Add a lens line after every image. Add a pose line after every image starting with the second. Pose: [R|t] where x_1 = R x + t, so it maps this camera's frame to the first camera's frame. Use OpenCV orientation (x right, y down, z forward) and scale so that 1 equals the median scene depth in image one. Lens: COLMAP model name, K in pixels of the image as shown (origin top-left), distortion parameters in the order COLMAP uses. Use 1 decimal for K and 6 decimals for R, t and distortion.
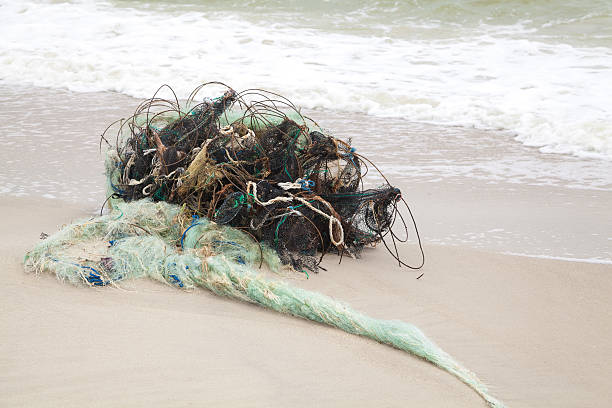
lens RADIAL K [[1146.5, 0, 306.0], [0, 1146.5, 204.0], [0, 0, 1]] dist [0.280999, 0.021545]
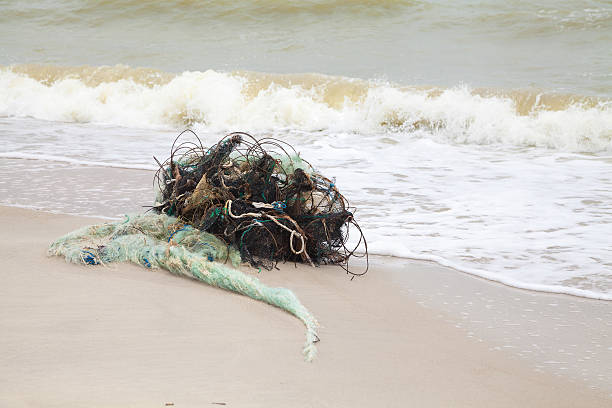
lens RADIAL K [[1146.5, 0, 306.0], [0, 1146.5, 204.0], [0, 0, 1]] dist [0.280999, 0.021545]
pose [[0.985689, 0.036134, -0.164657, 0.255930], [-0.049942, 0.995502, -0.080505, 0.086794], [0.161008, 0.087576, 0.983060, -0.256172]]
